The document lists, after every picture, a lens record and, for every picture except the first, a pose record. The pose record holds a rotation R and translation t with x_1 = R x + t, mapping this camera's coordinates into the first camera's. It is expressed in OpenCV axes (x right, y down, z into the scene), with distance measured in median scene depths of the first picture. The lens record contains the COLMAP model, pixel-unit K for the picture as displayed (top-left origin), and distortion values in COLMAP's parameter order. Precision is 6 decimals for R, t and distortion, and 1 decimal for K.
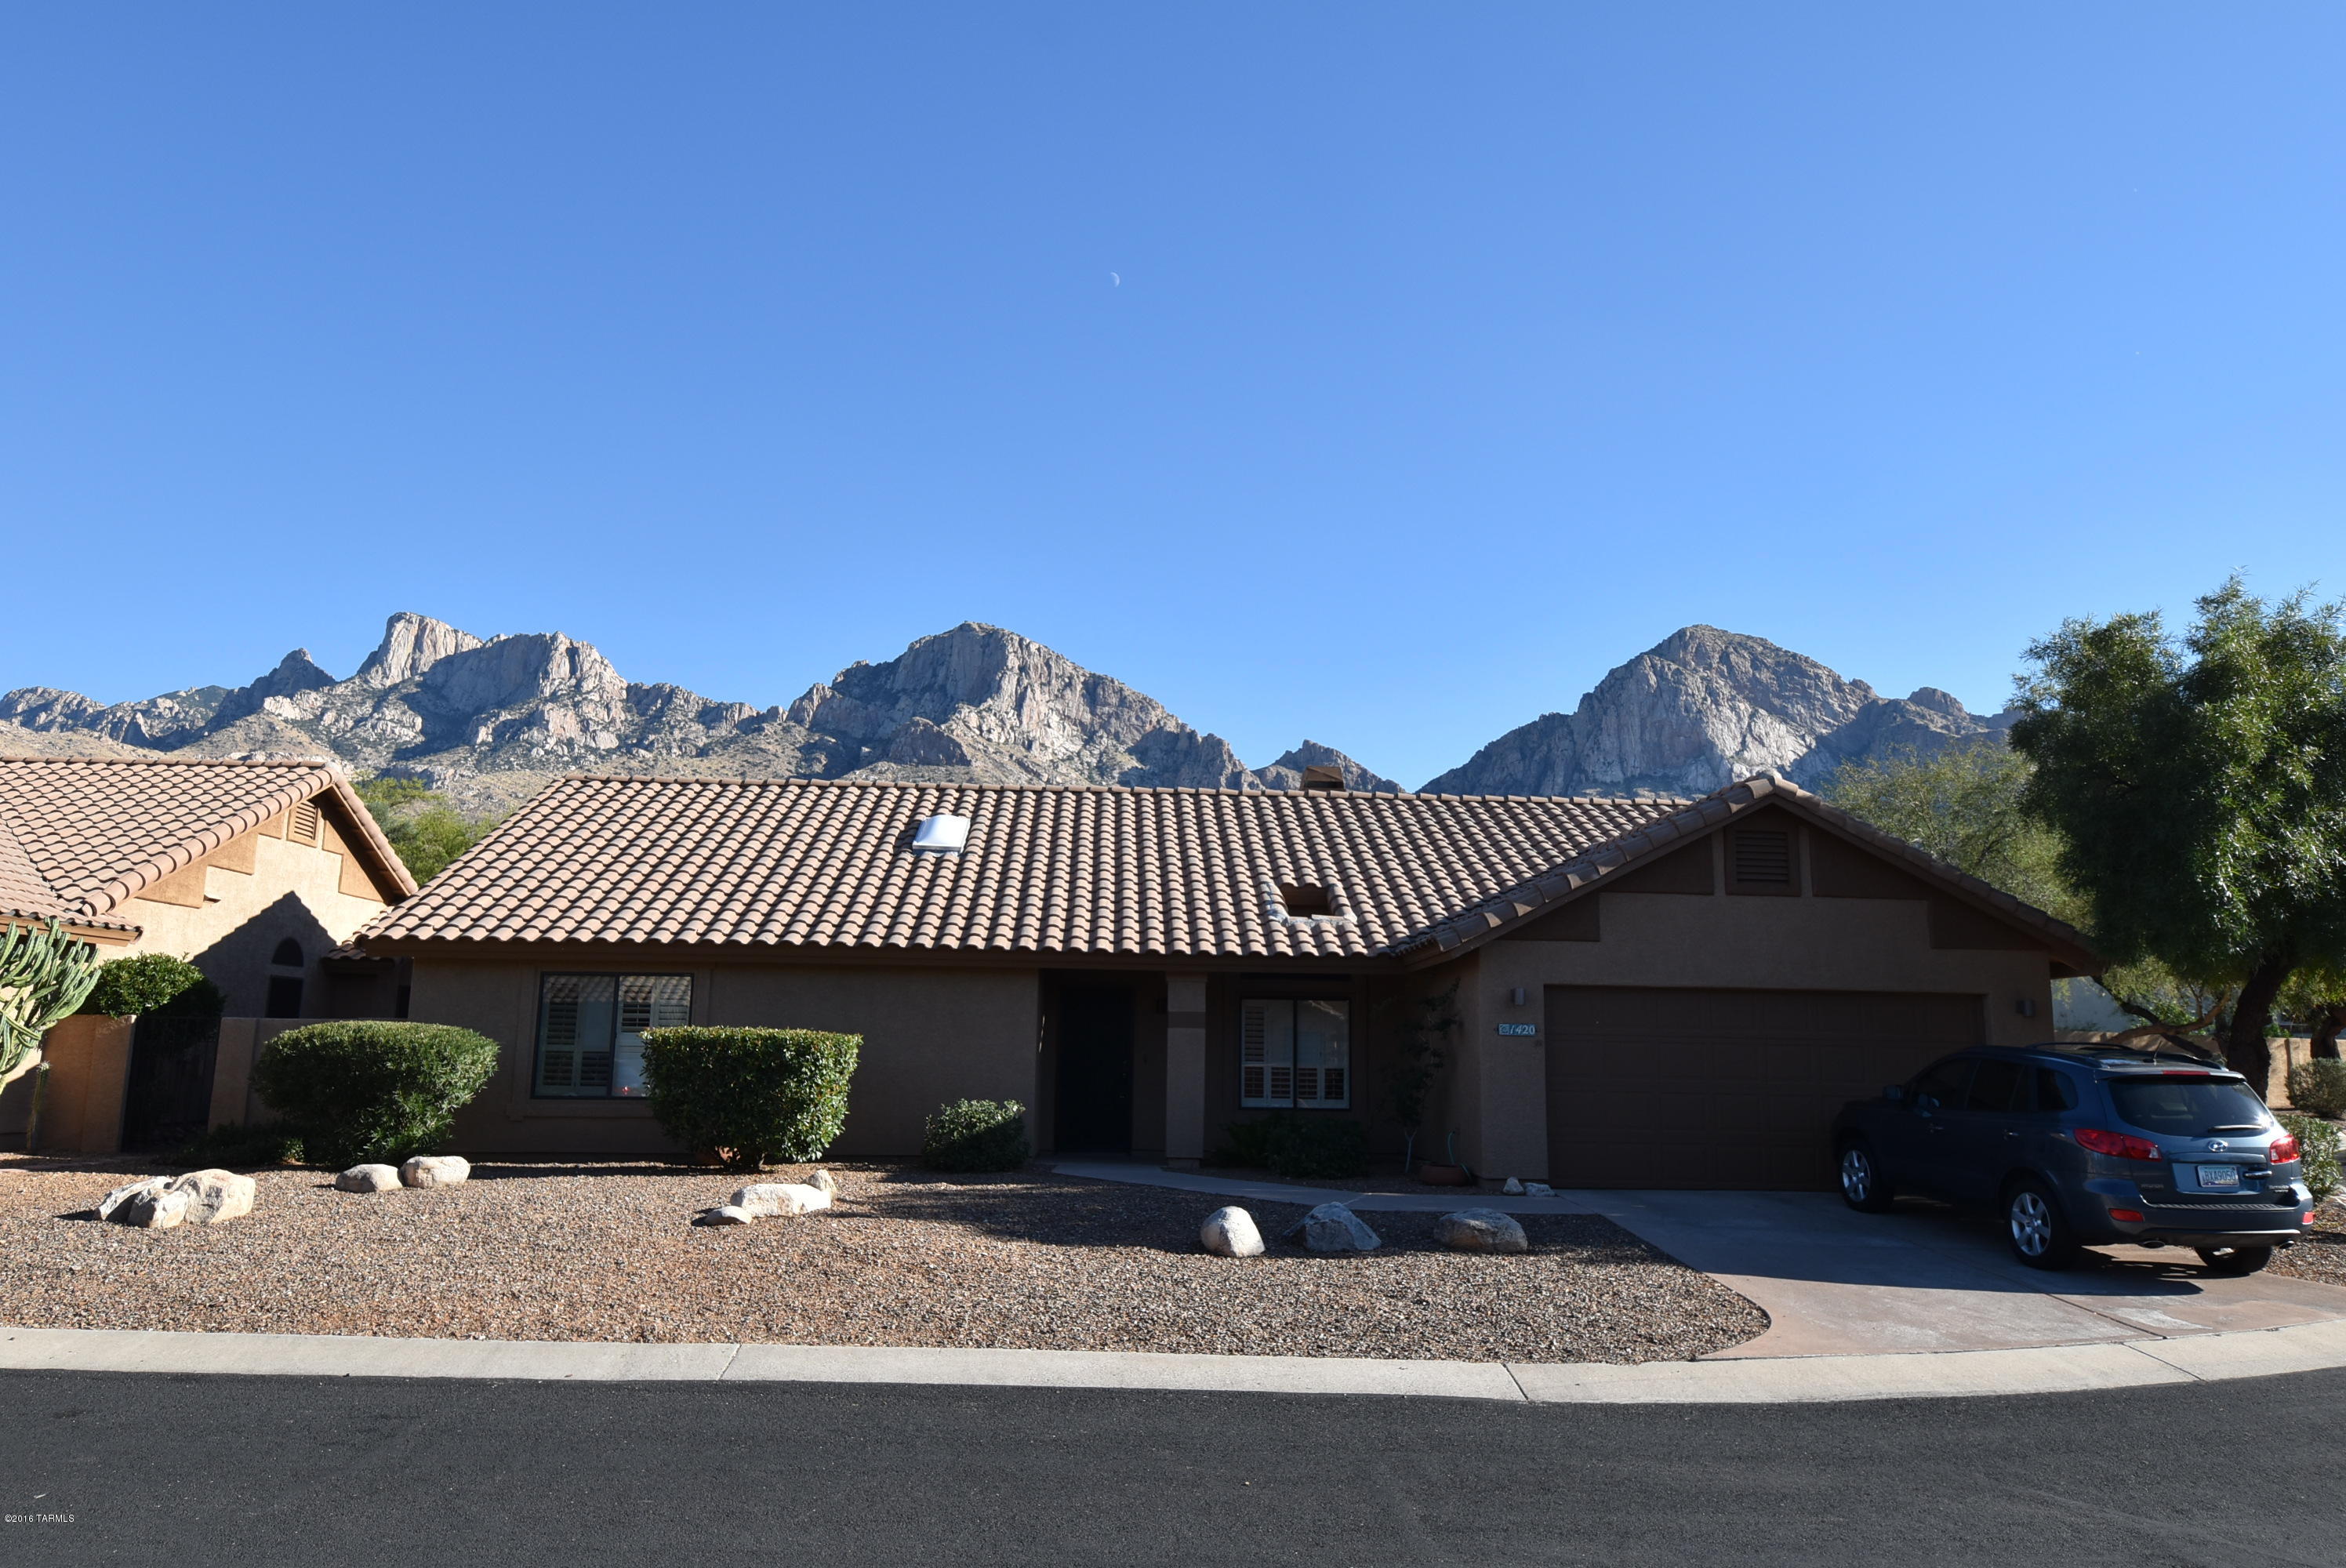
lens RADIAL K [[1569.1, 0, 1173.0], [0, 1569.1, 784.0], [0, 0, 1]] dist [0.028941, -0.023353]
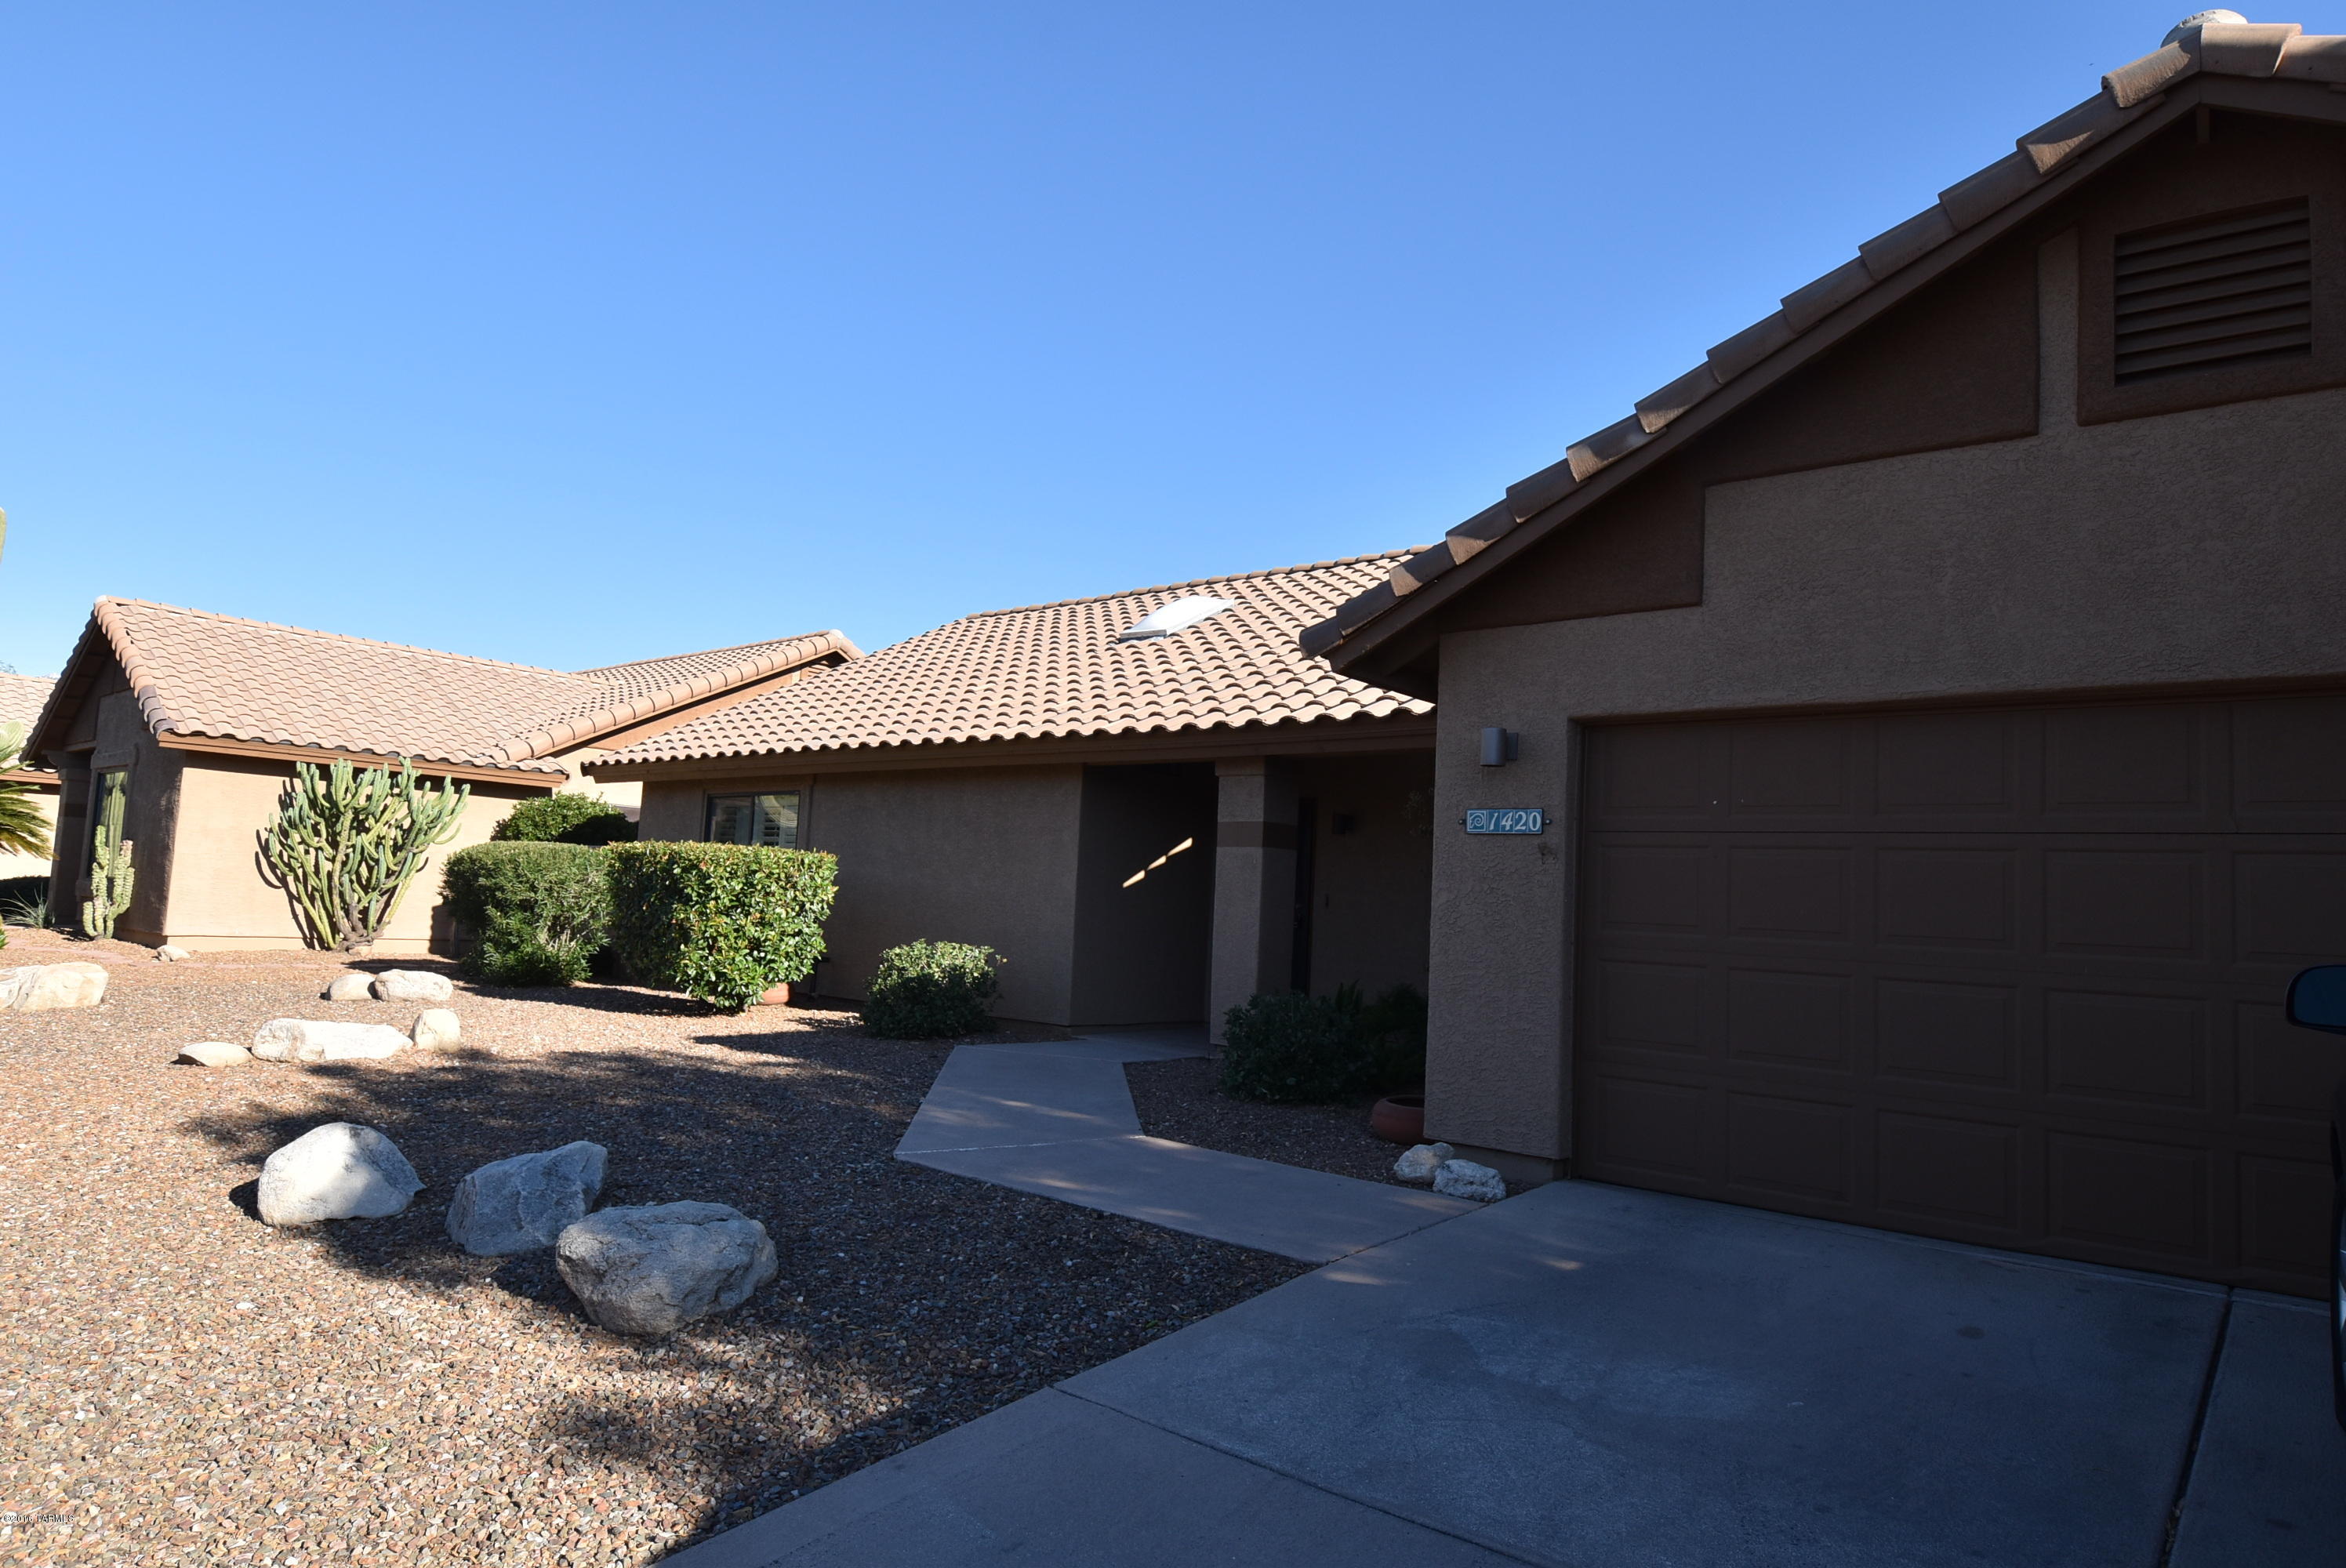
lens RADIAL K [[1359.0, 0, 1173.0], [0, 1359.0, 784.0], [0, 0, 1]] dist [-0.000610, -0.000064]
pose [[0.742379, -0.041843, -0.668672, 0.404657], [0.080790, 0.996356, 0.027347, 0.126247], [0.665091, -0.074324, 0.743054, 0.643721]]
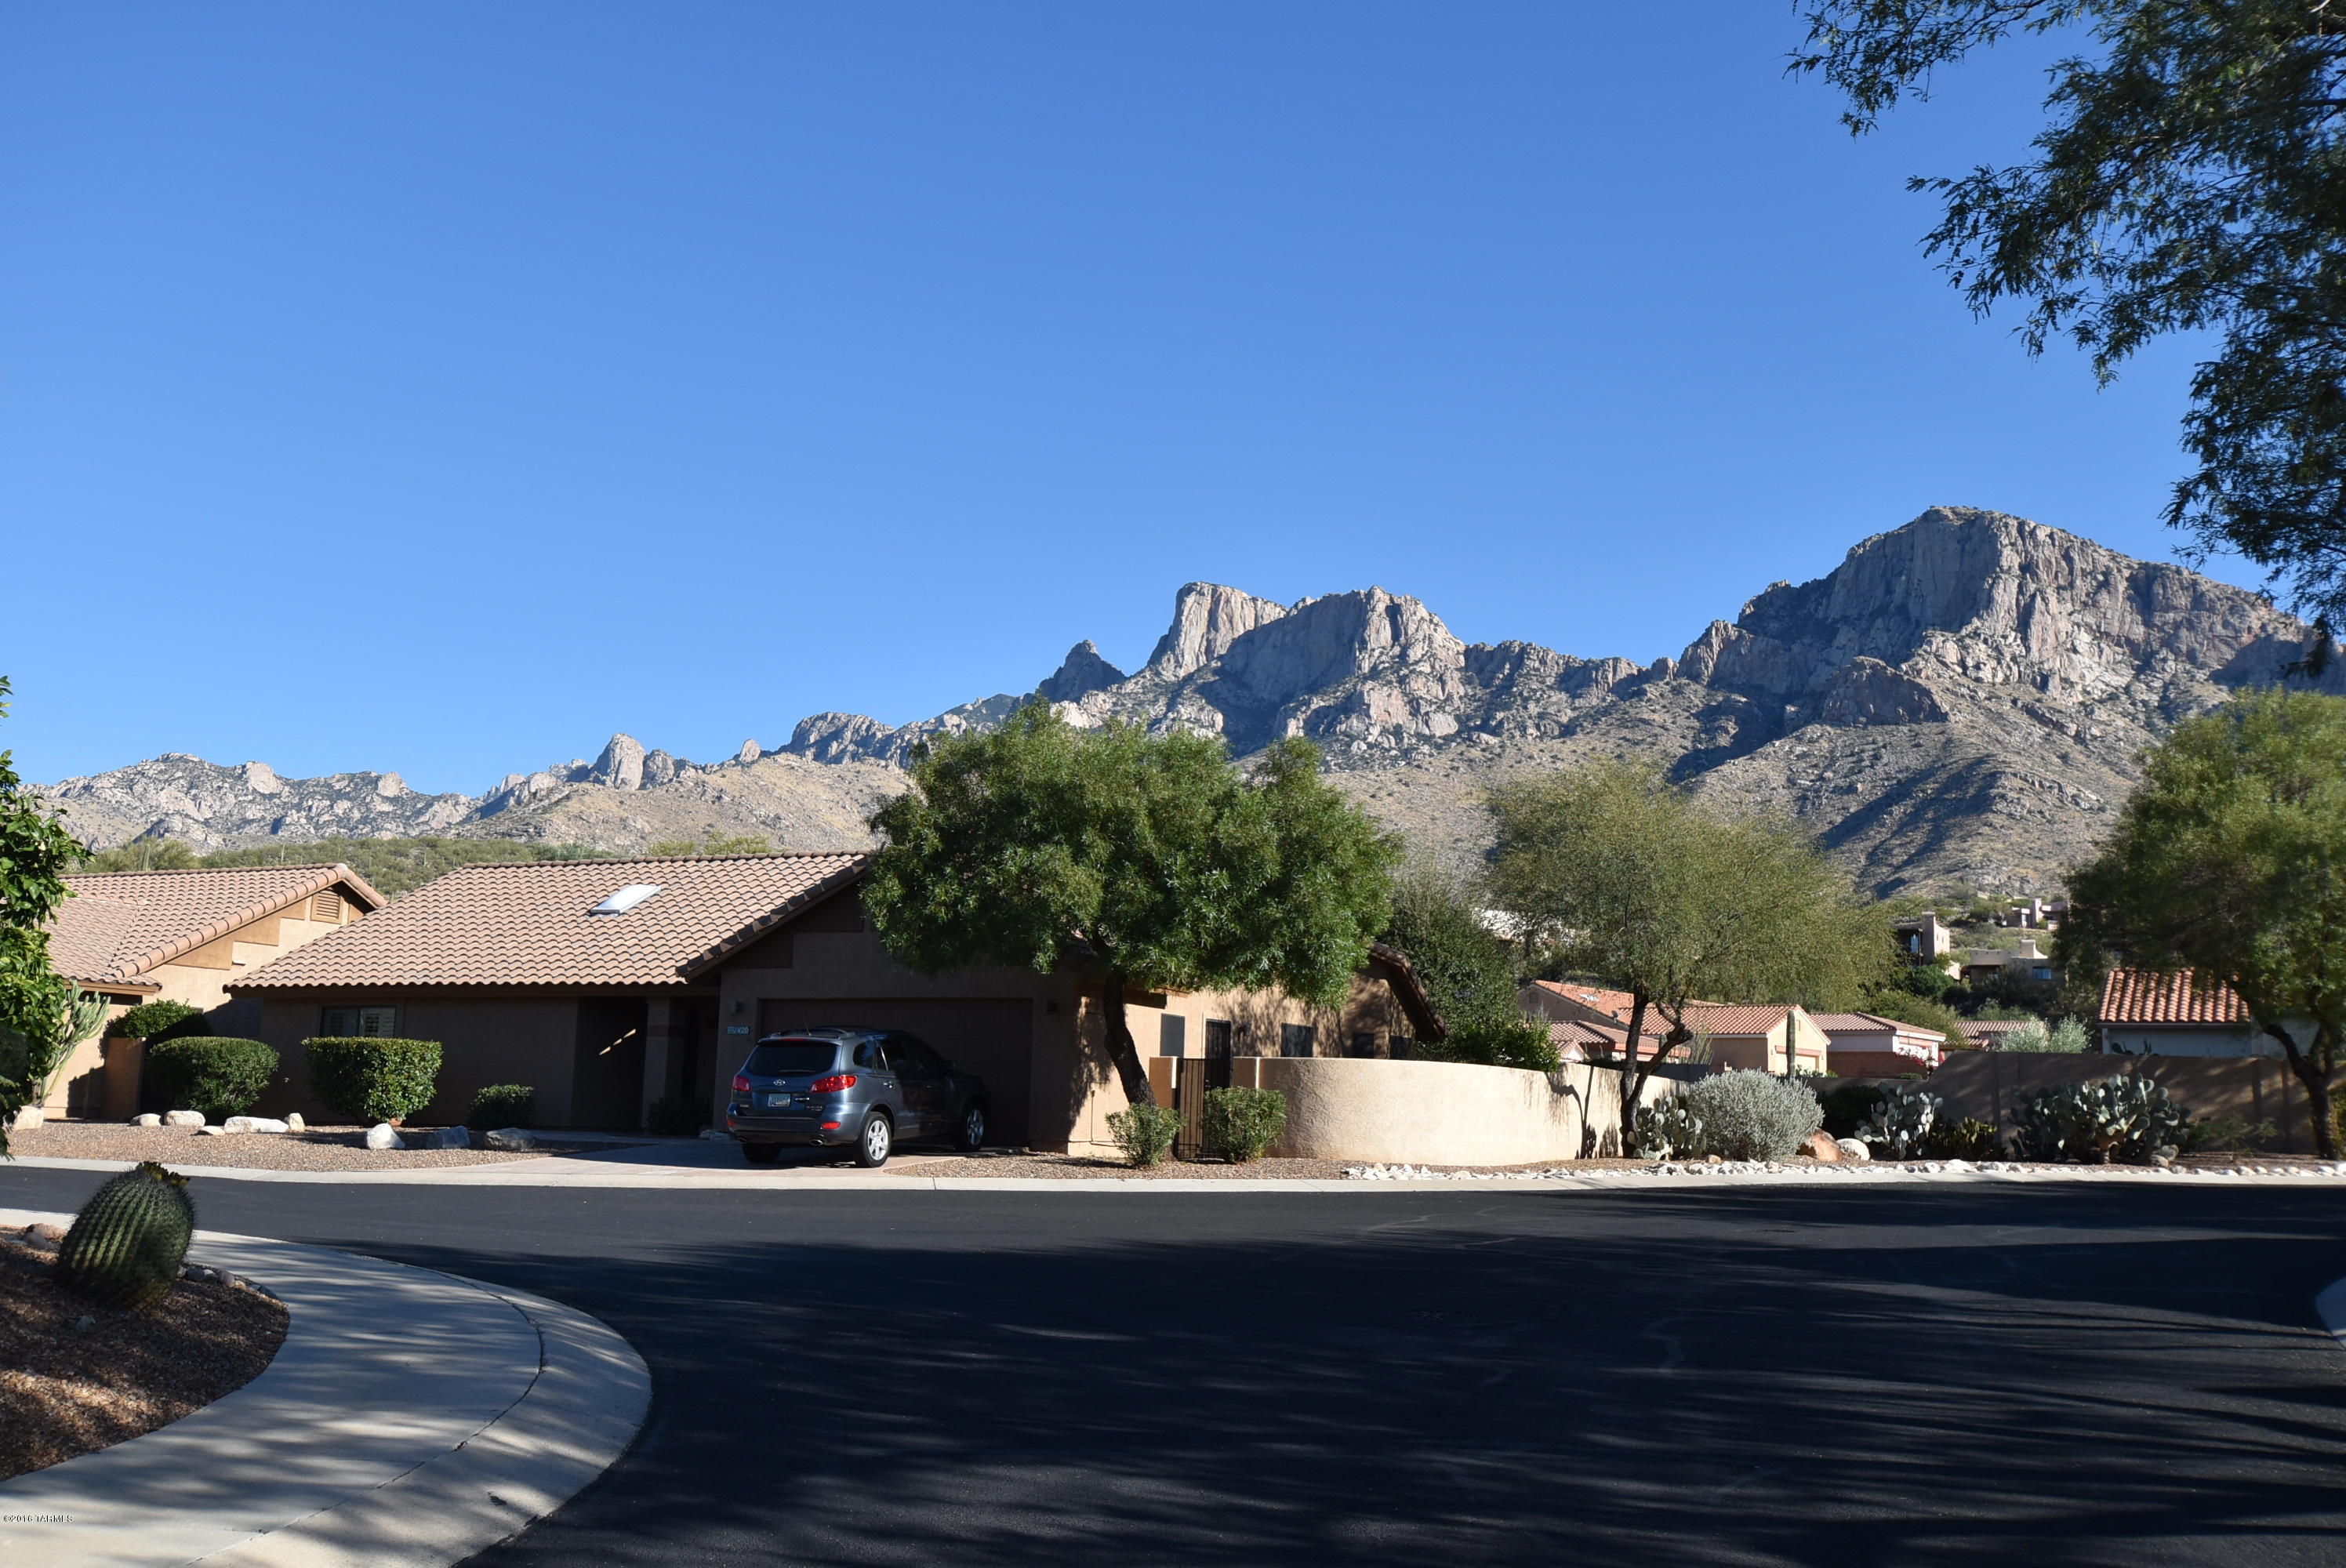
lens RADIAL K [[2226.3, 0, 1173.0], [0, 2226.3, 784.0], [0, 0, 1]] dist [0.043335, -0.003063]
pose [[0.888313, -0.064518, -0.454683, 1.514167], [0.068543, 0.997619, -0.007647, -0.027067], [0.454094, -0.024373, 0.890620, -0.642092]]
